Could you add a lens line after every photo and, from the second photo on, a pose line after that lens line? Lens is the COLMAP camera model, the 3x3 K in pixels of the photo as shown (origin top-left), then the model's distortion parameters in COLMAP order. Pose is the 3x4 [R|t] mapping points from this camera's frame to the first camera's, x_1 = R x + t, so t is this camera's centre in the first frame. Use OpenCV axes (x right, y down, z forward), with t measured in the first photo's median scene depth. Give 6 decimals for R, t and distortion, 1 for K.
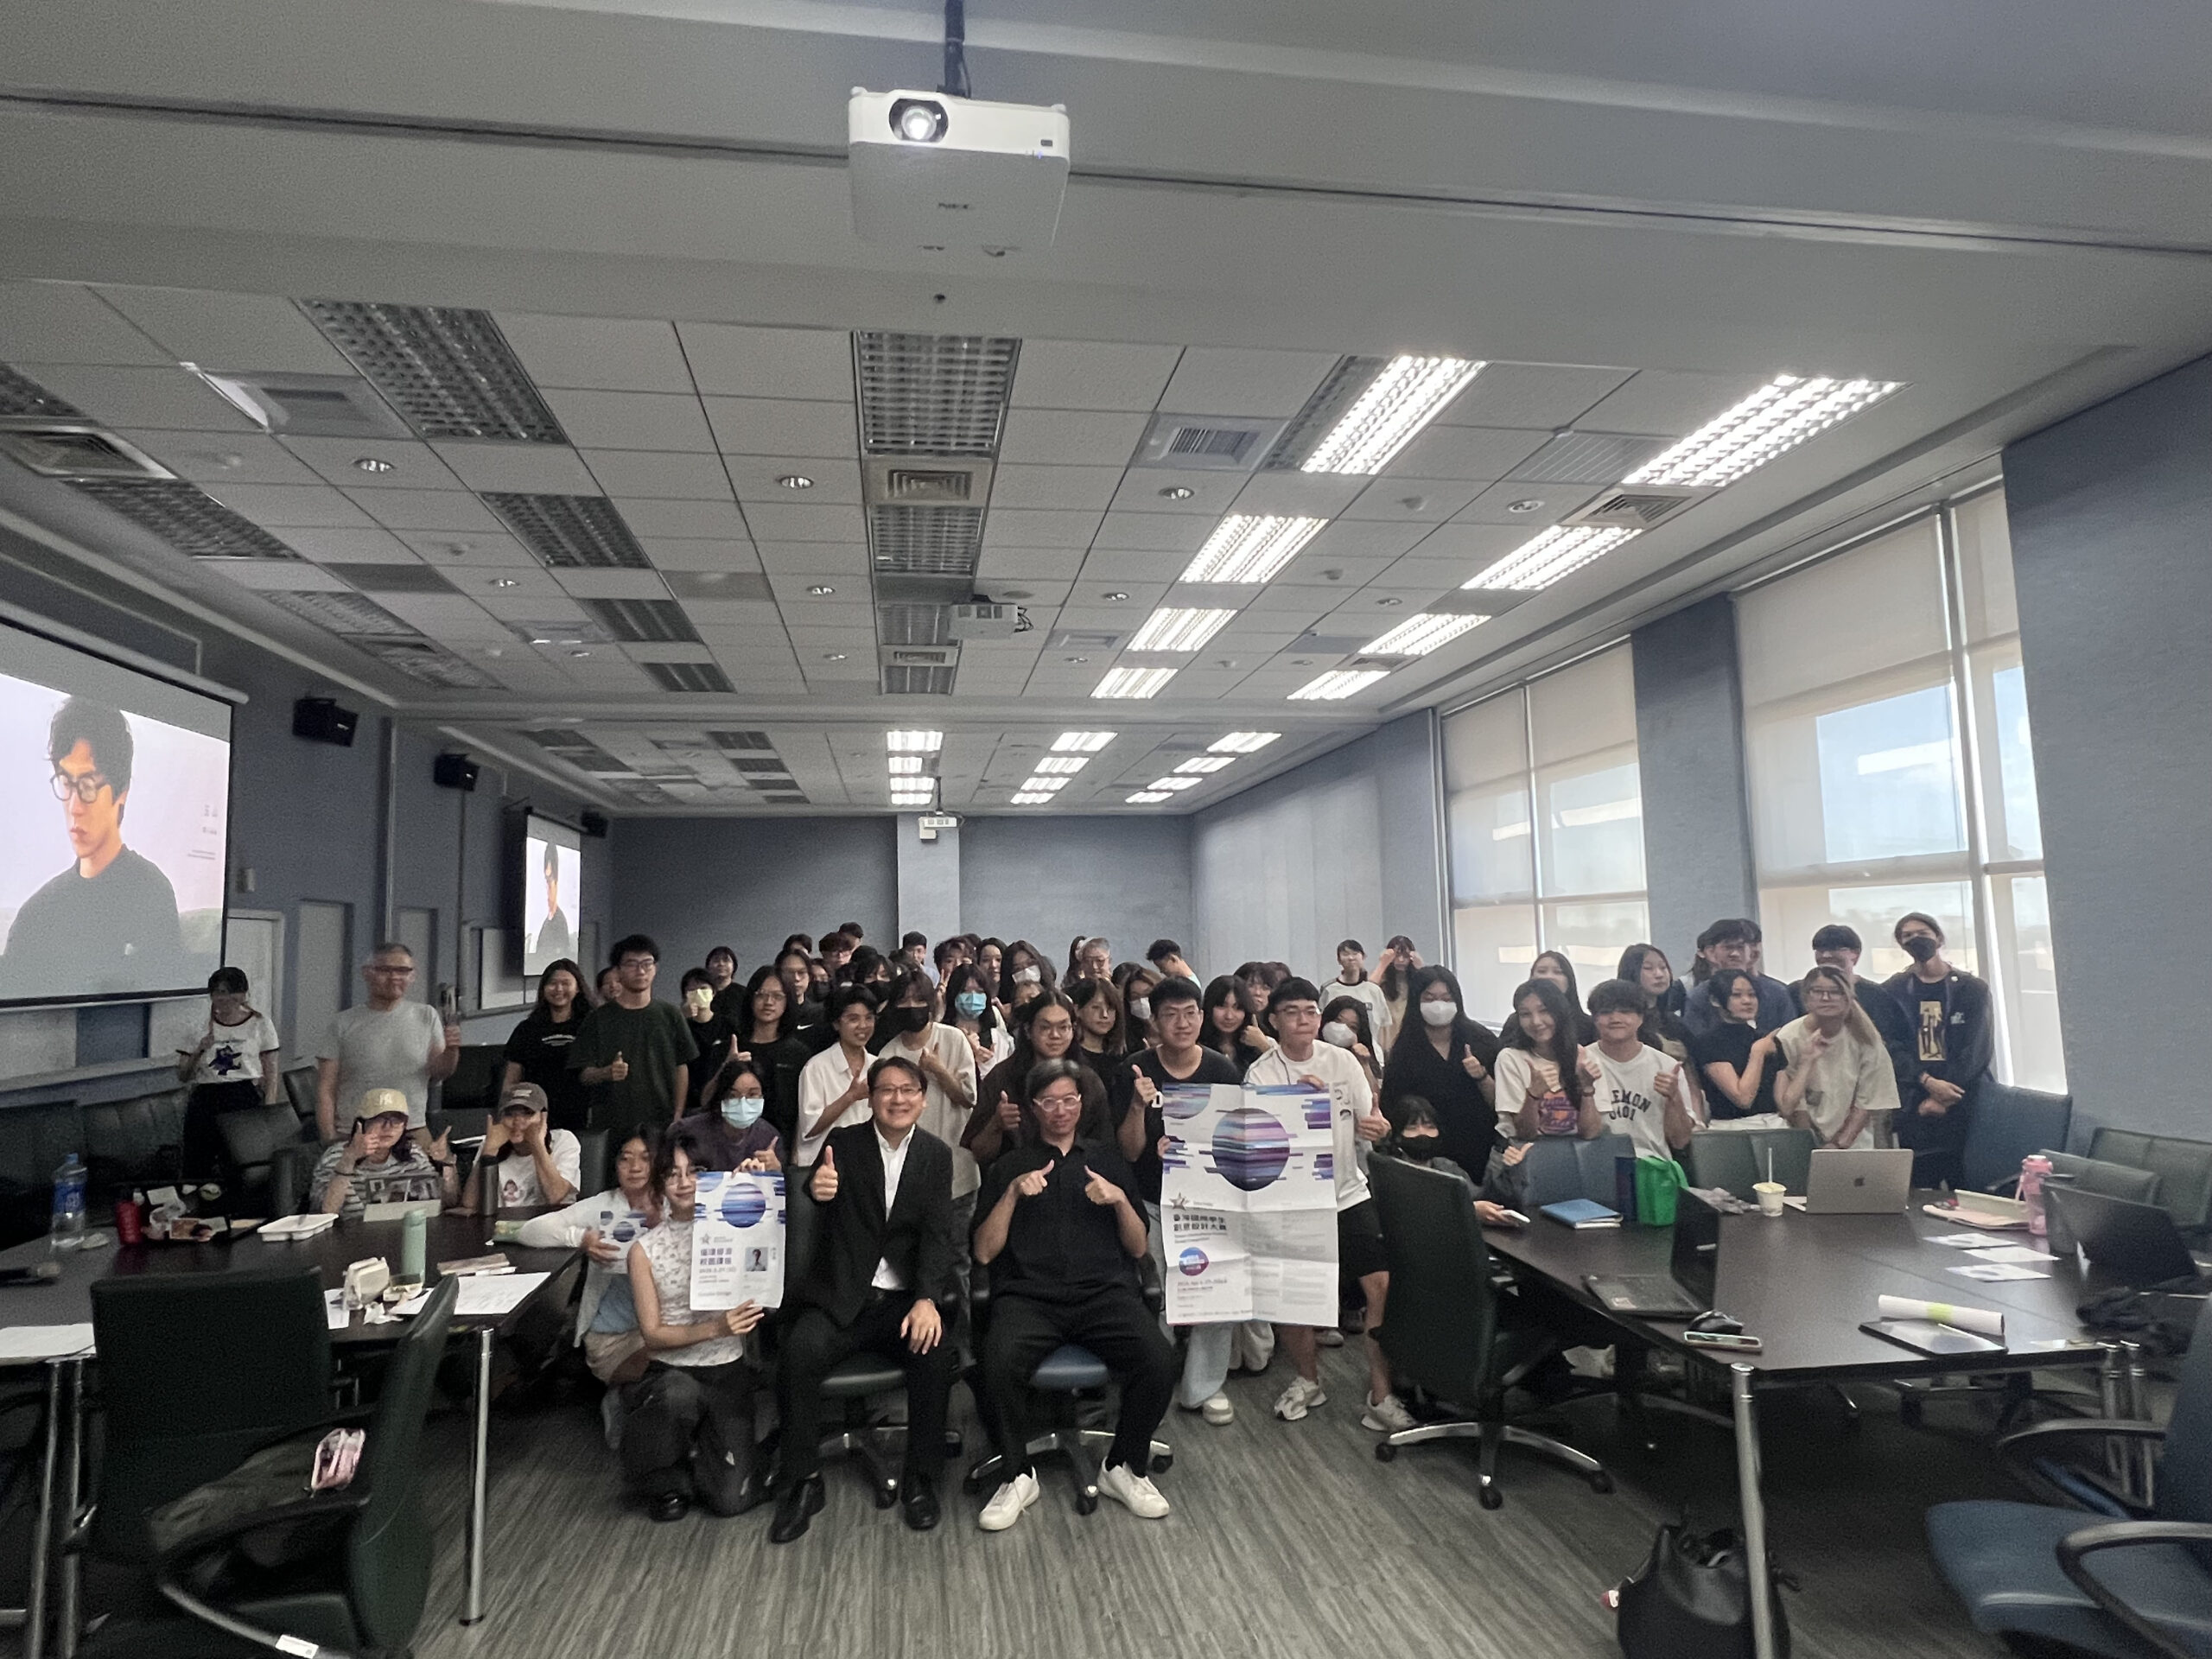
lens RADIAL K [[1234.4, 0, 1106.0], [0, 1234.4, 829.5], [0, 0, 1]] dist [0.000348, 0.000215]
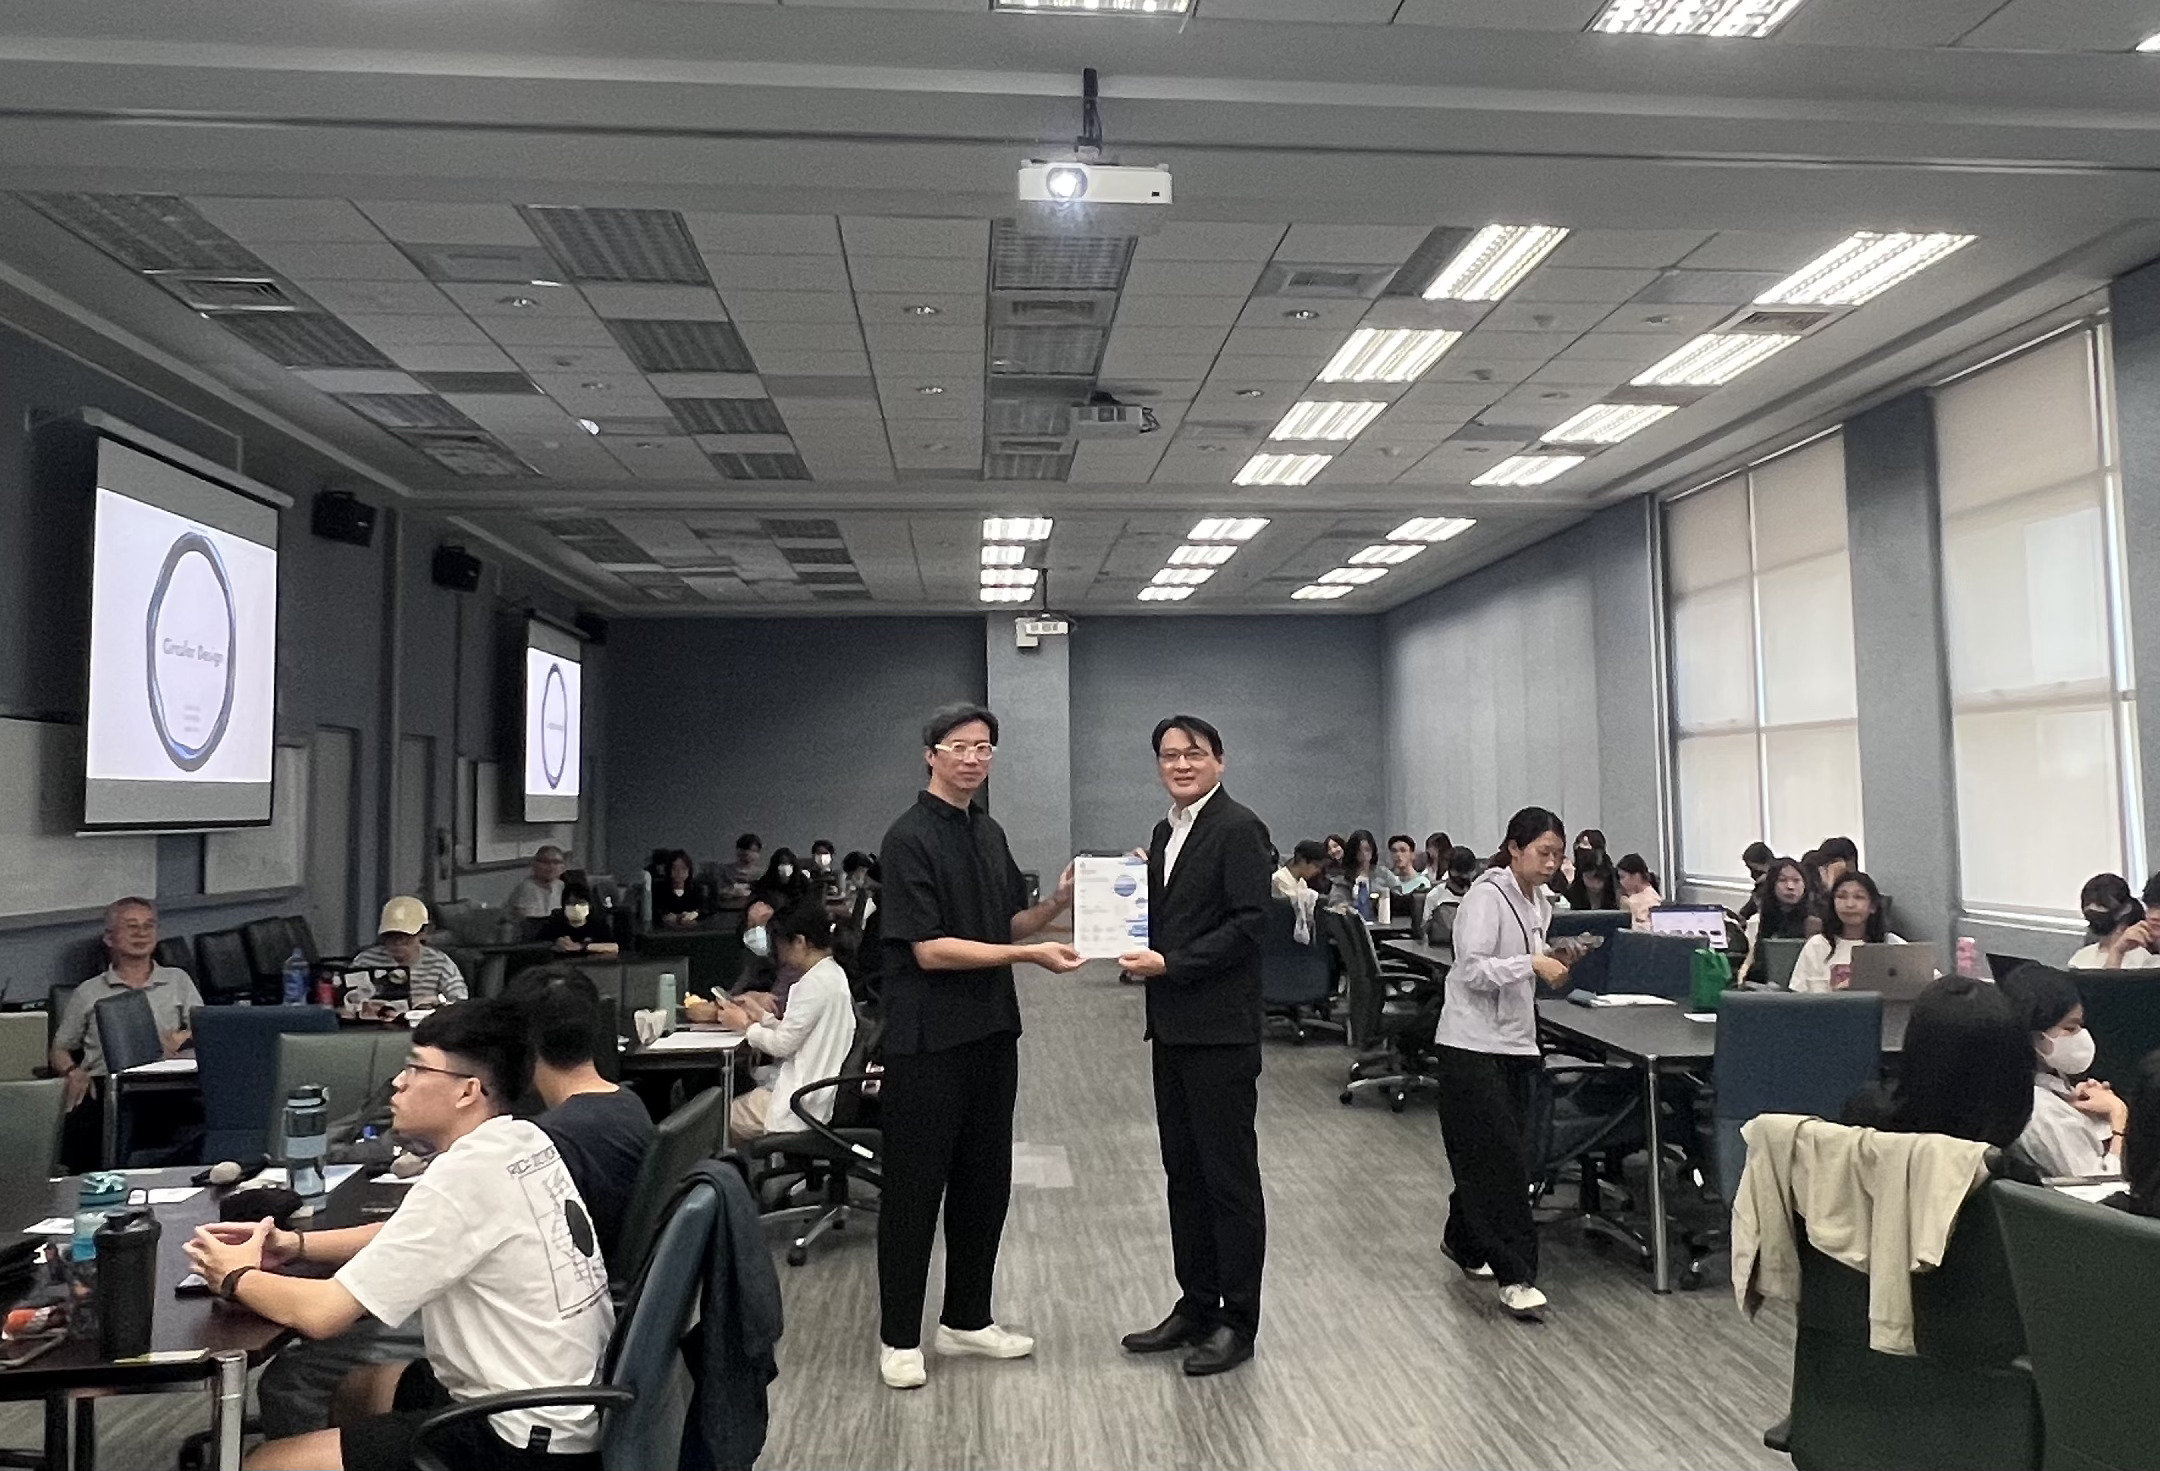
lens RADIAL K [[1022.6, 0, 1115.0], [0, 1022.6, 707.6], [0, 0, 1]] dist [-0.077479, -0.000079]
pose [[0.995465, 0.001379, -0.095122, -0.025786], [0.002458, 0.999188, 0.040209, 0.015380], [0.095100, -0.040261, 0.994653, 0.306057]]
